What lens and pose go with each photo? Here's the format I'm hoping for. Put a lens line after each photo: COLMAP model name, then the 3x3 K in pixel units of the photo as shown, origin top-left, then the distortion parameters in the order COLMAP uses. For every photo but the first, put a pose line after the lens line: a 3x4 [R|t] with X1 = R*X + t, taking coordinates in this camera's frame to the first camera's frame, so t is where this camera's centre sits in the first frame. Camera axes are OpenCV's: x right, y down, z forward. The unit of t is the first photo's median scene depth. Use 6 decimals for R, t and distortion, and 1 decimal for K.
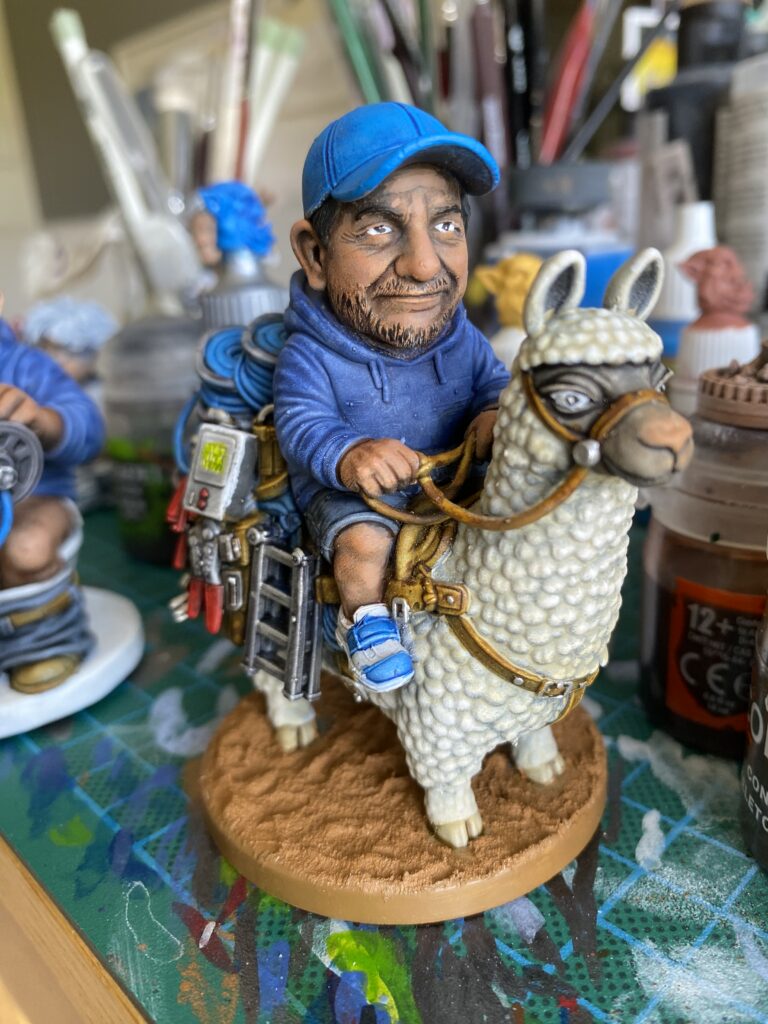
lens RADIAL K [[759.5, 0, 412.3], [0, 759.5, 514.7], [0, 0, 1]] dist [0.022416, 0.000445]
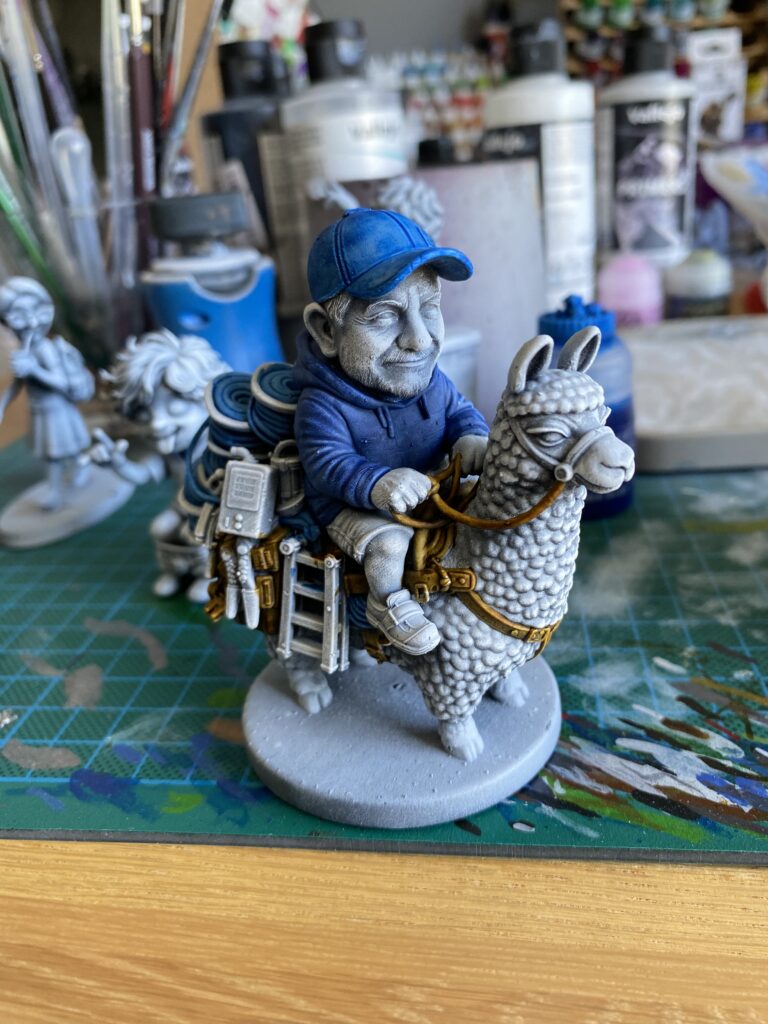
lens RADIAL K [[748.1, 0, 384.0], [0, 748.1, 512.0], [0, 0, 1]] dist [0.002348, -0.000040]
pose [[0.981745, -0.107812, 0.156693, -0.272664], [0.100308, 0.993432, 0.055056, -0.095564], [-0.161599, -0.038334, 0.986112, -0.287859]]
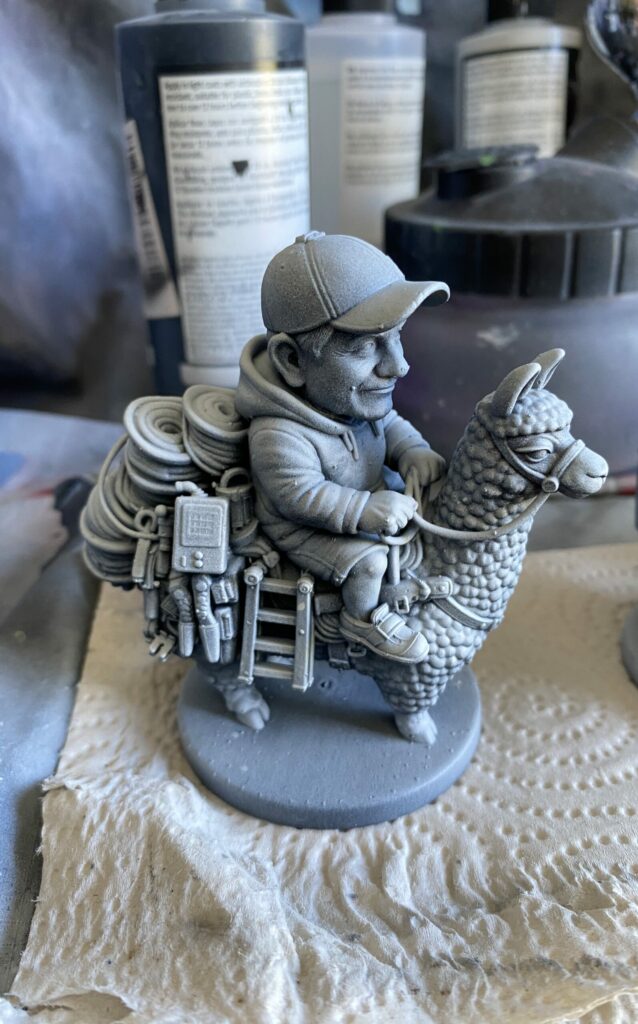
lens RADIAL K [[734.4, 0, 295.0], [0, 734.4, 514.1], [0, 0, 1]] dist [0.003179, 0.000089]
pose [[0.867619, -0.241635, 0.434569, -0.742892], [0.186025, 0.968252, 0.166982, -0.302714], [-0.461121, -0.064036, 0.885024, -0.110623]]
